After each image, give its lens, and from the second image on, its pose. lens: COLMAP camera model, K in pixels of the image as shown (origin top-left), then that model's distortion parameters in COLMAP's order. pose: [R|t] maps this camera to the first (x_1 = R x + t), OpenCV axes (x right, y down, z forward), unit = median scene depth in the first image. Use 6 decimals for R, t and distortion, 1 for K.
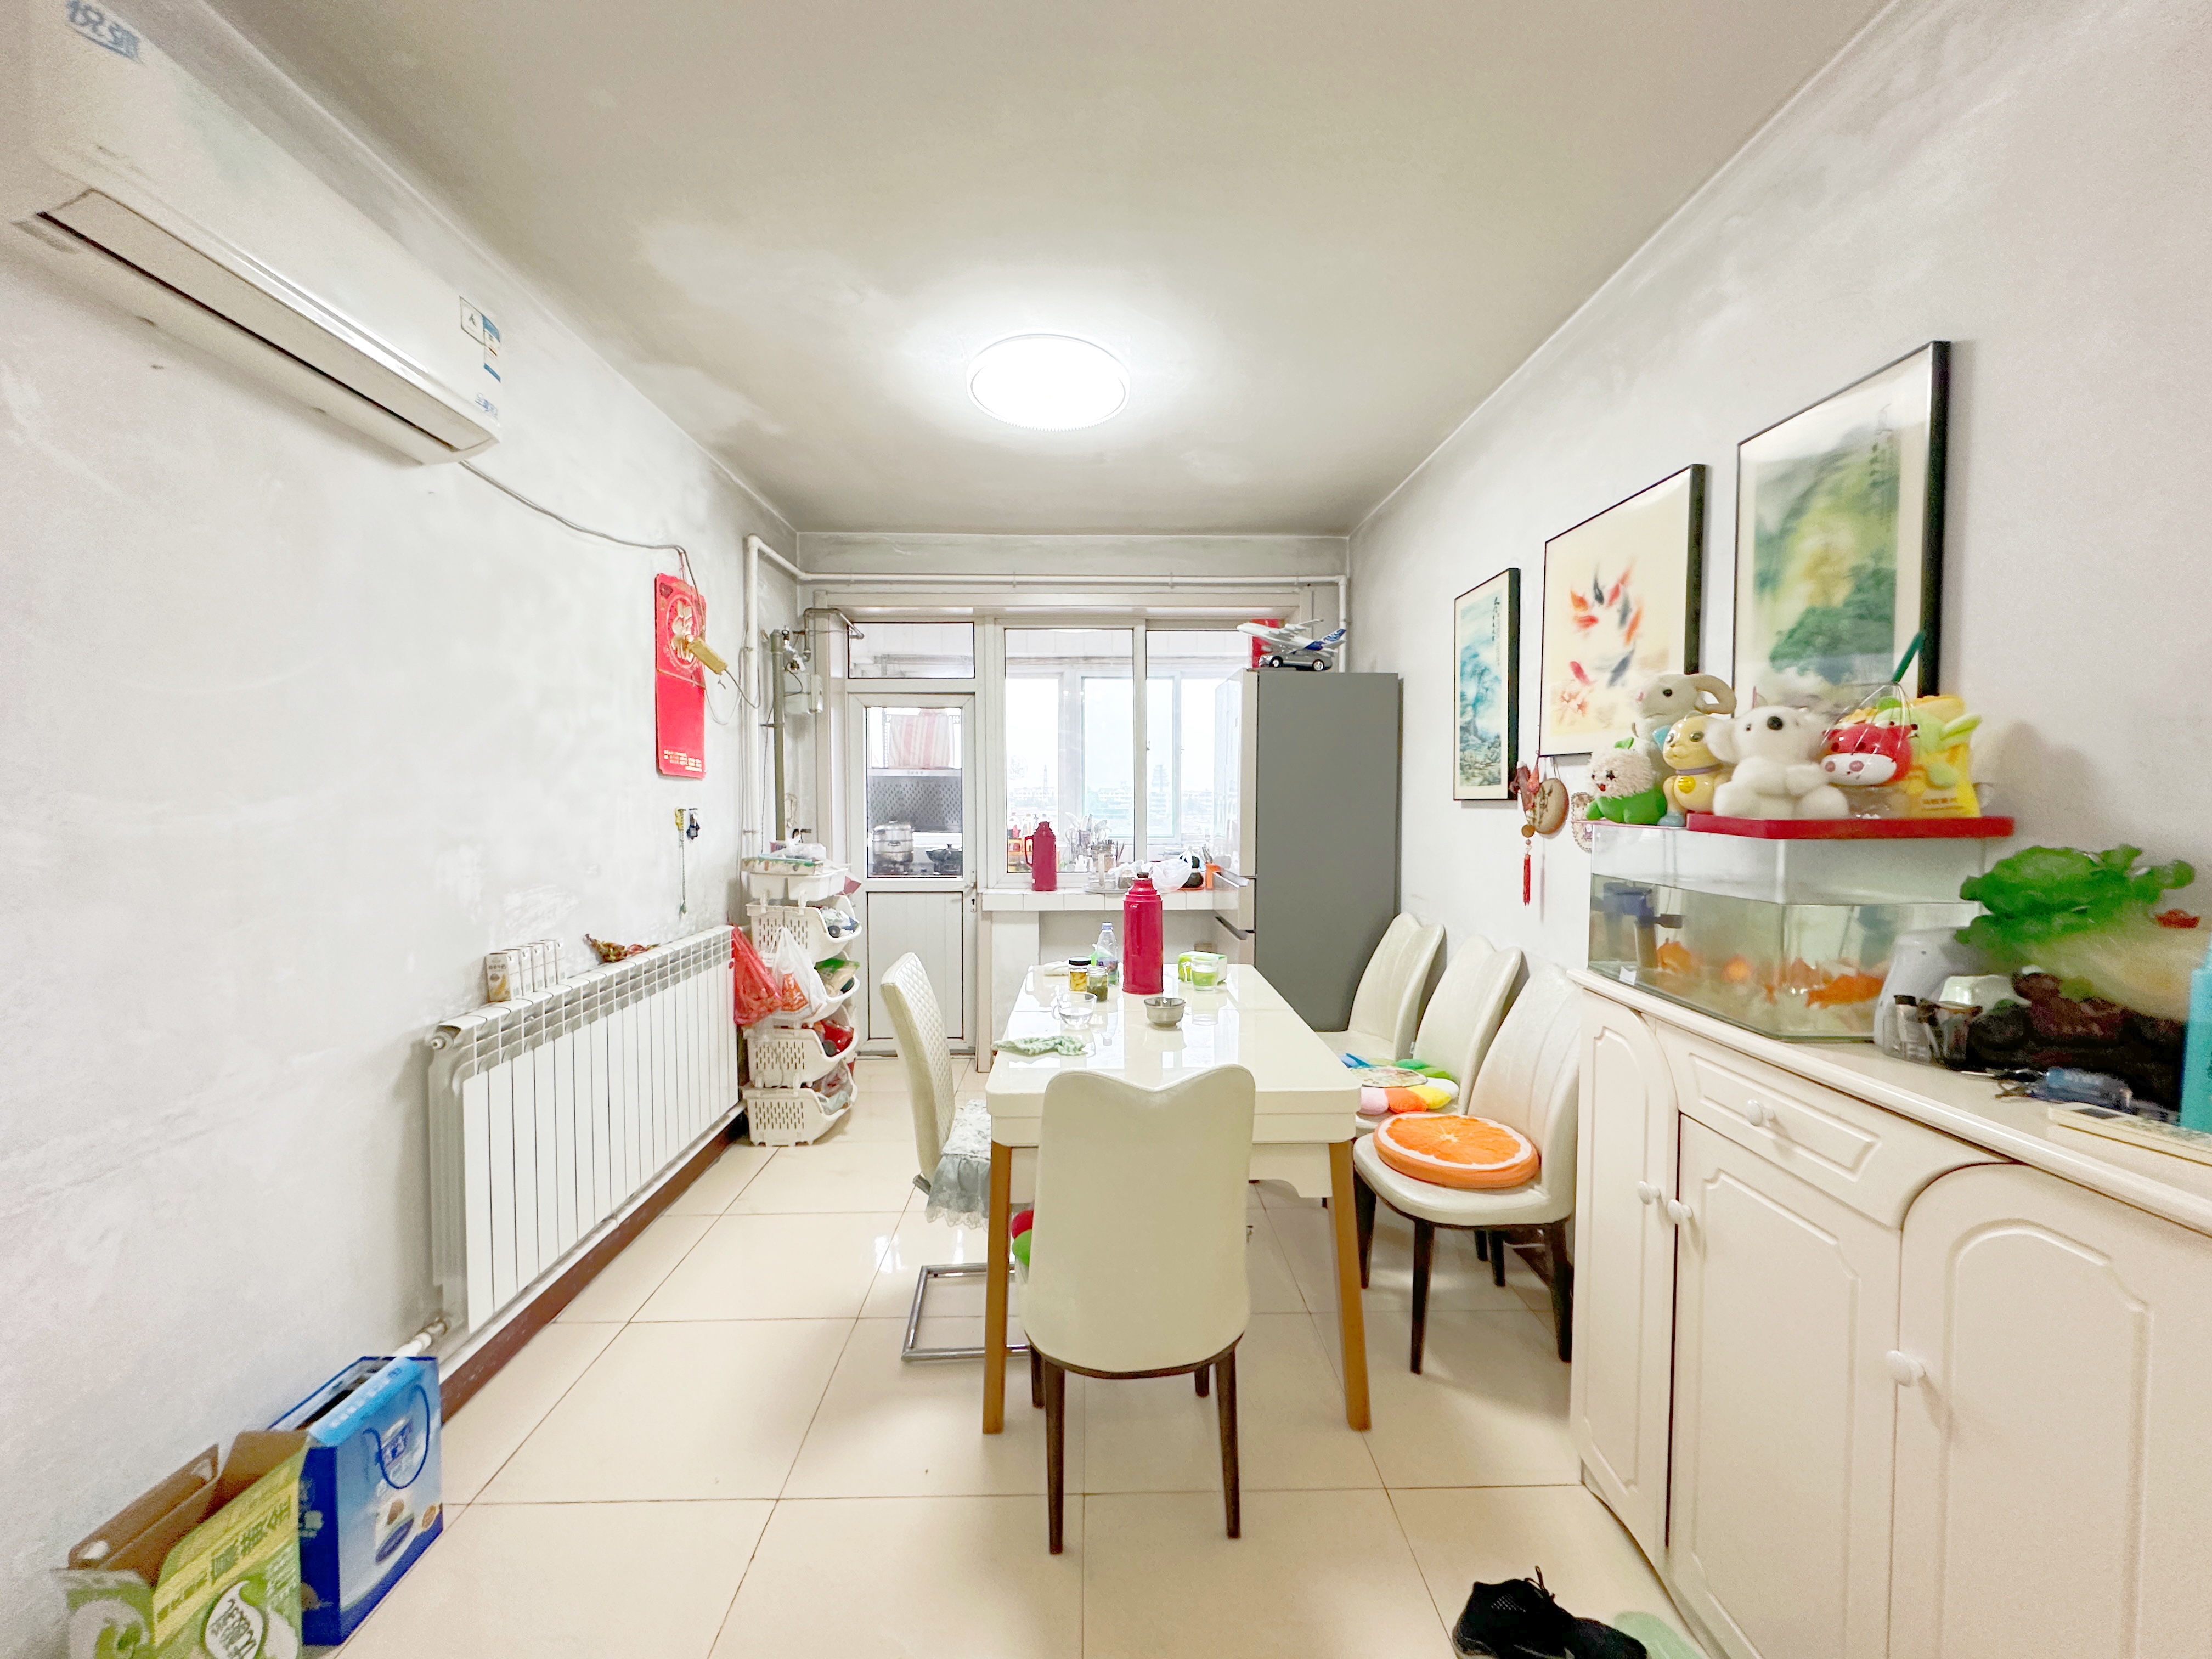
lens RADIAL K [[885.2, 0, 1104.6], [0, 885.2, 828.3], [0, 0, 1]] dist [0.001571, 0.000267]
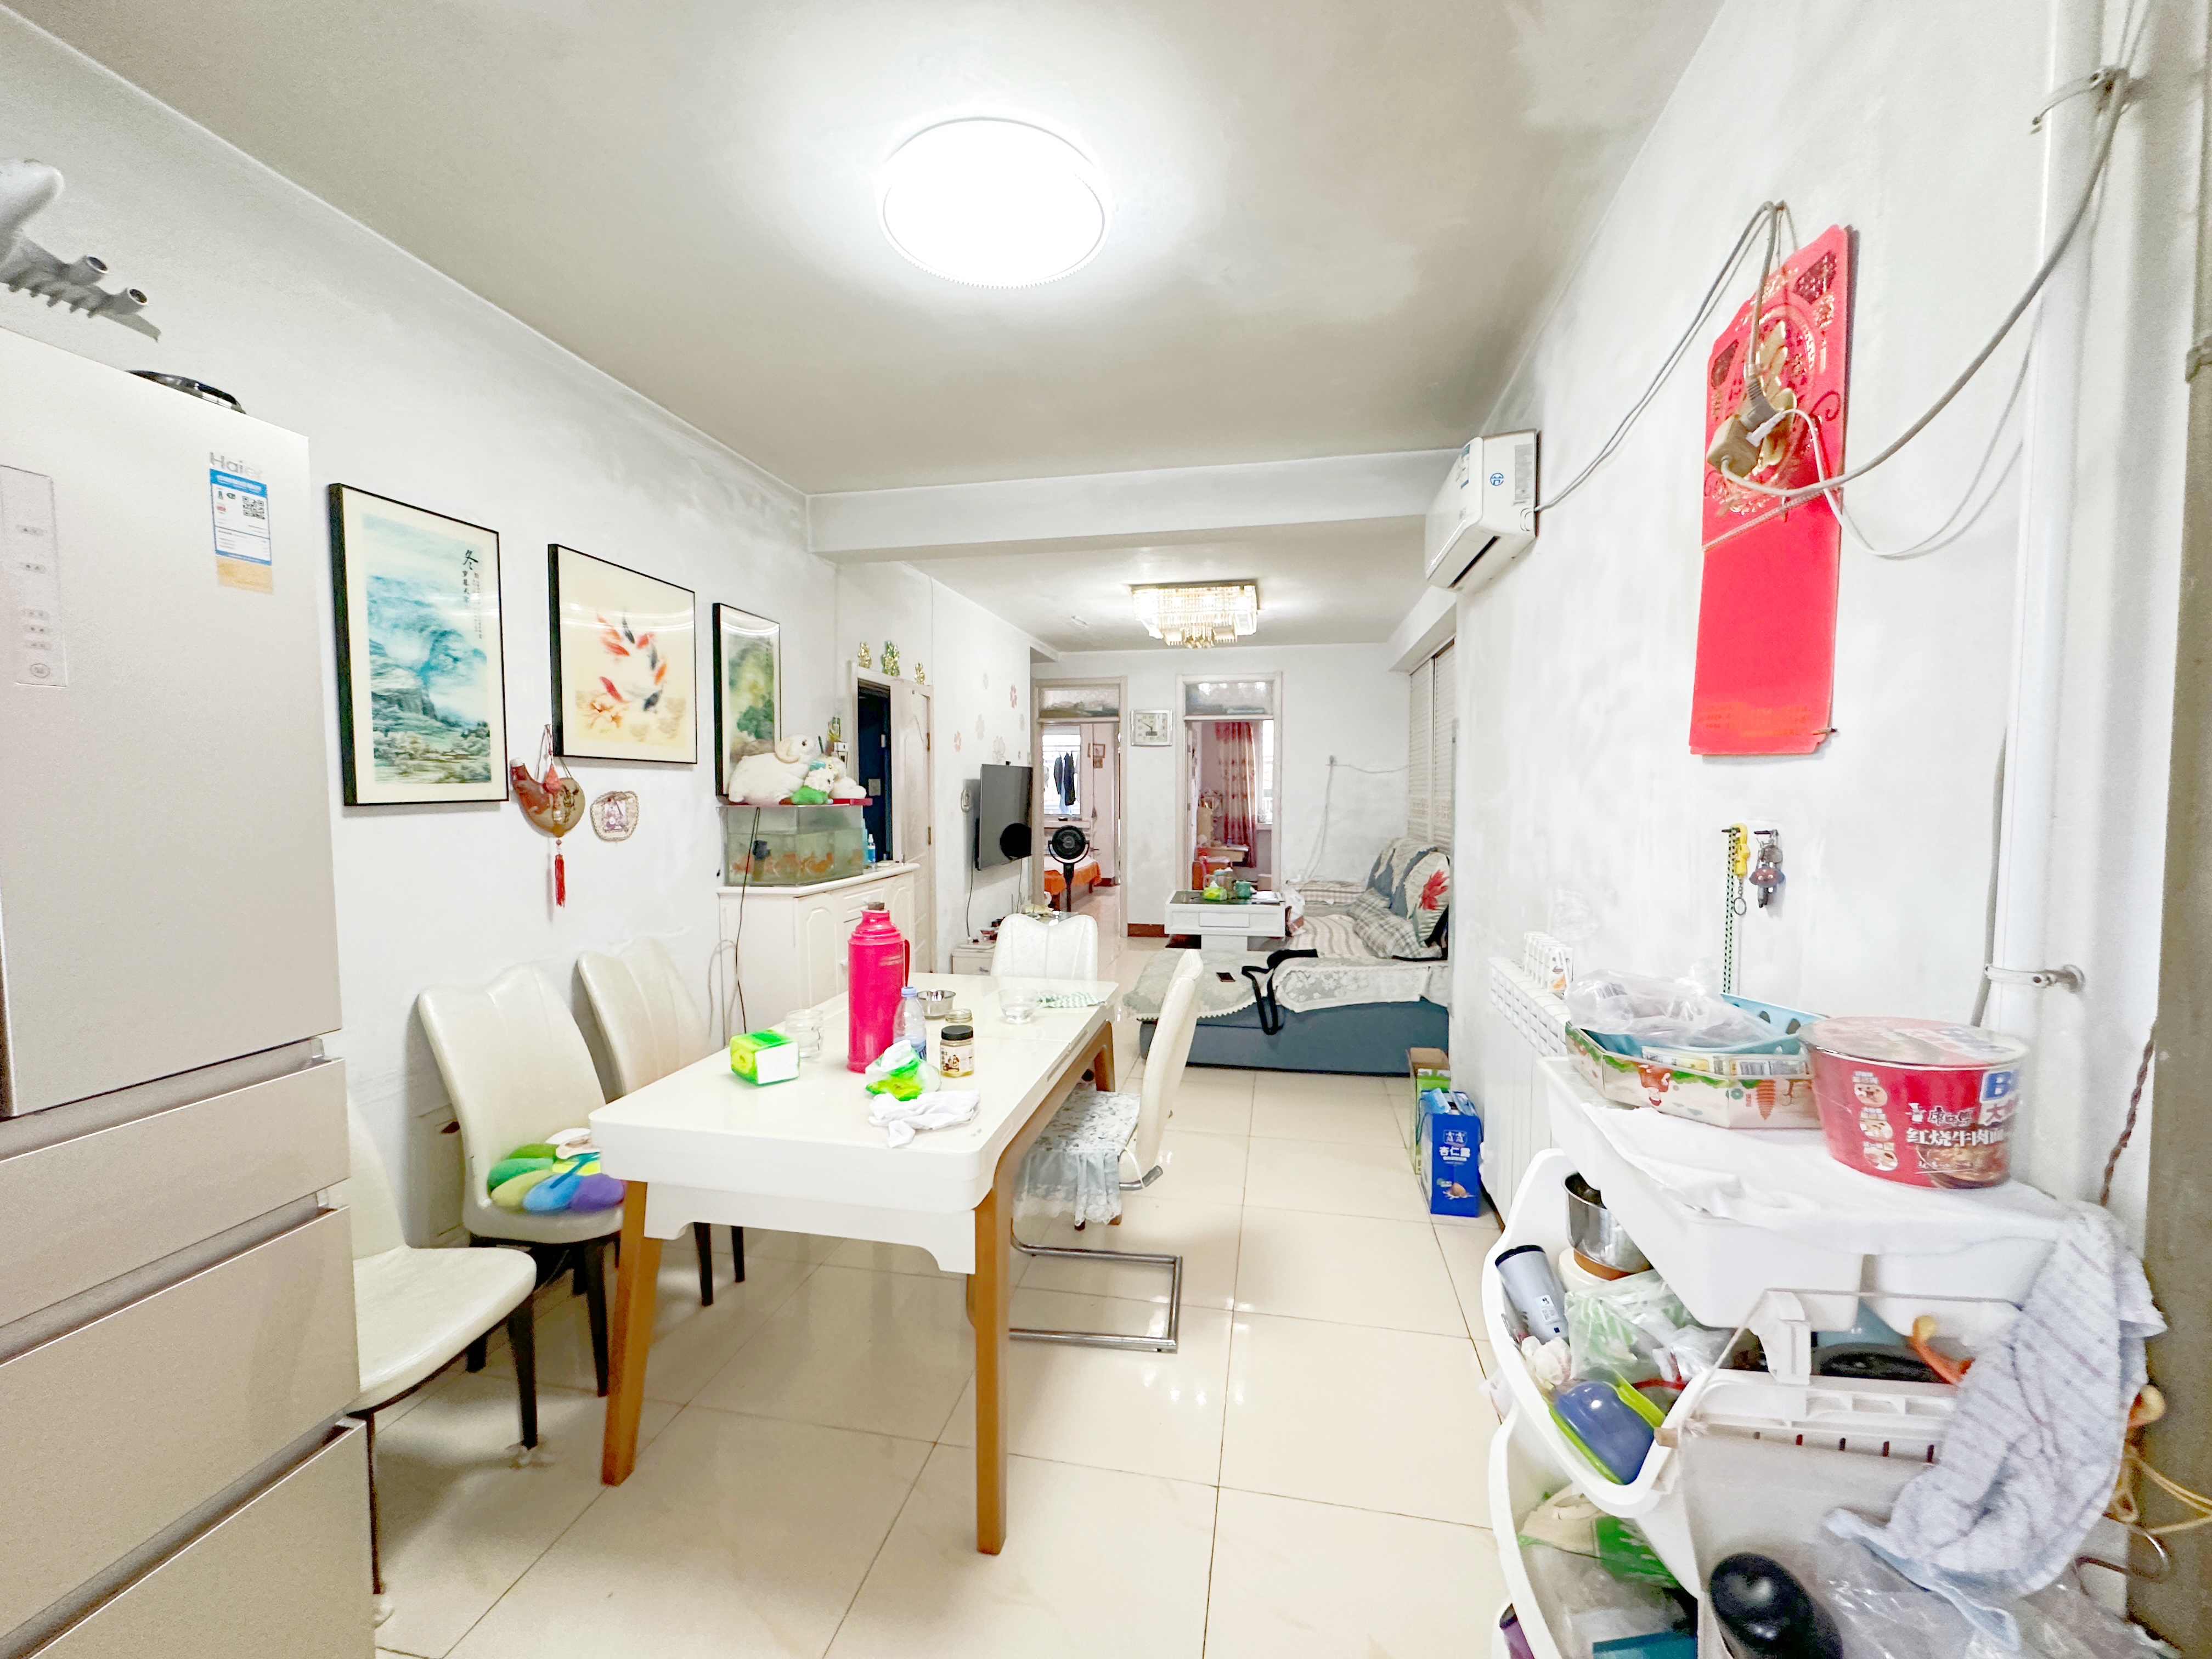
lens RADIAL K [[885.2, 0, 1107.9], [0, 885.2, 832.2], [0, 0, 1]] dist [0.001571, 0.000267]
pose [[-0.977454, -0.006763, 0.211040, -0.223879], [0.012936, 0.995691, 0.091822, -0.054338], [-0.210752, 0.092482, -0.973155, 1.265310]]
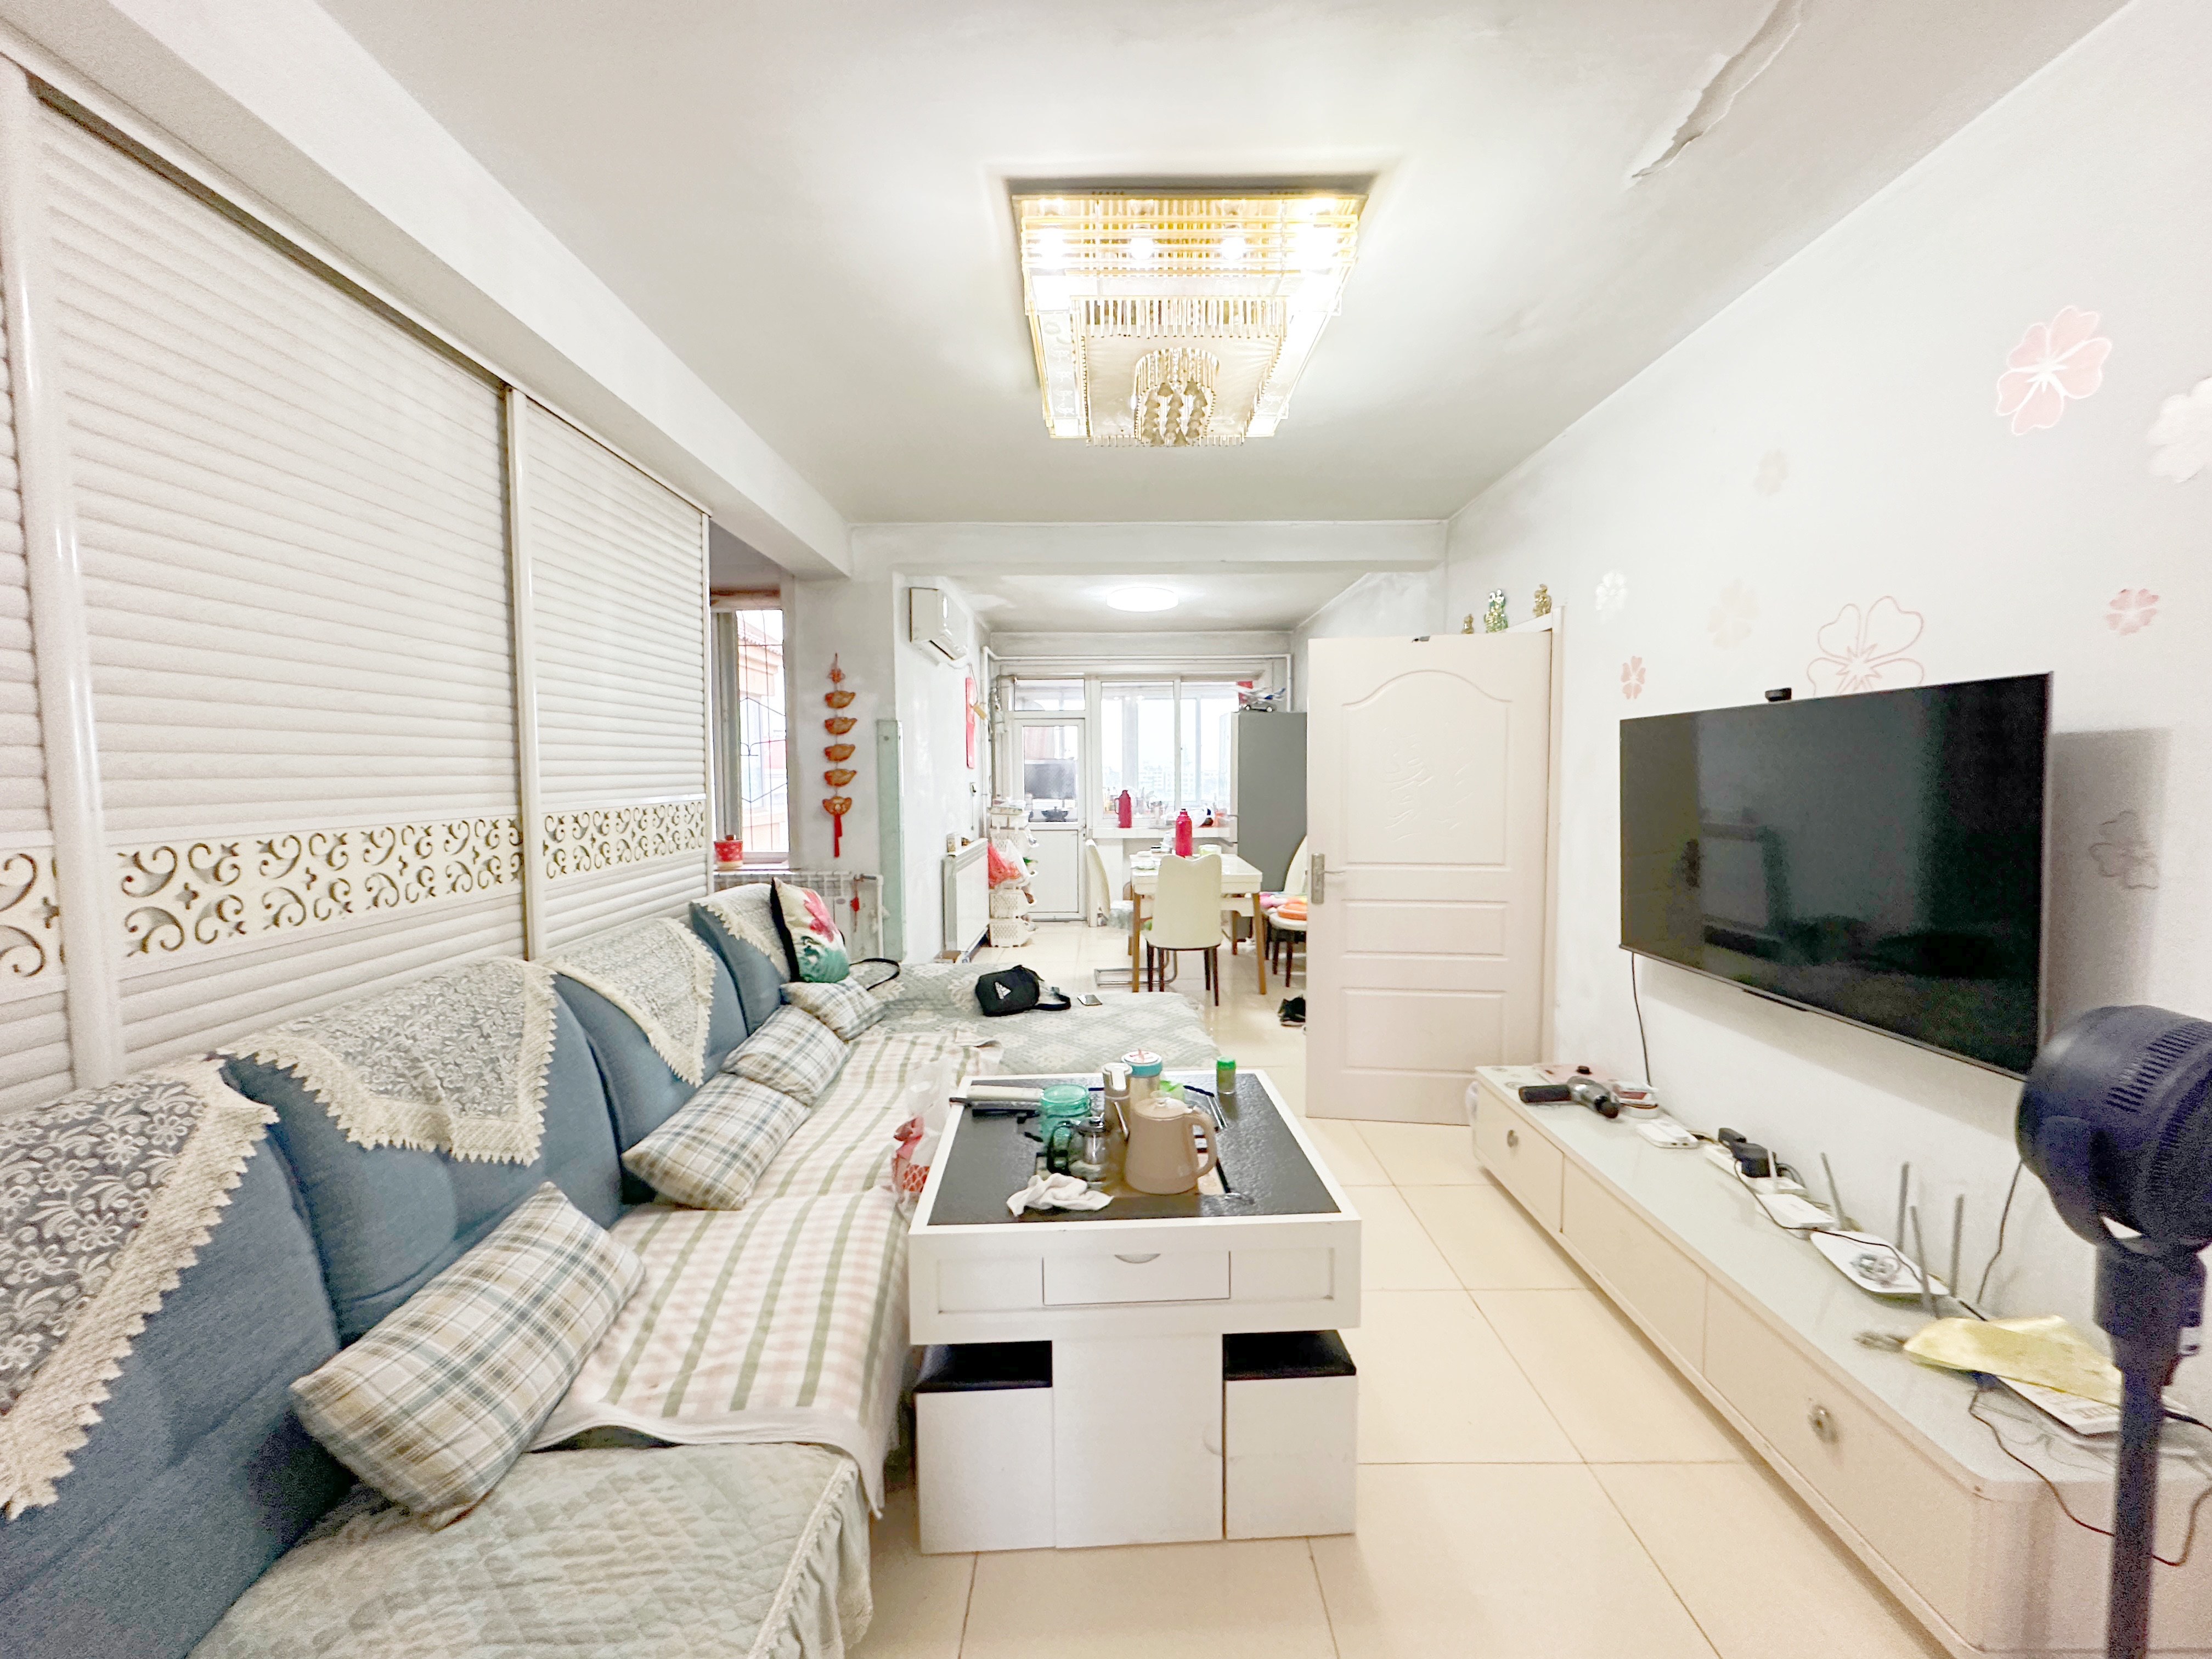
lens RADIAL K [[885.2, 0, 1102.9], [0, 885.2, 826.8], [0, 0, 1]] dist [0.001571, 0.000267]
pose [[0.999661, -0.004016, -0.025723, -0.081633], [0.004556, 0.999769, 0.020986, 0.036184], [0.025633, -0.021096, 0.999449, -0.993156]]
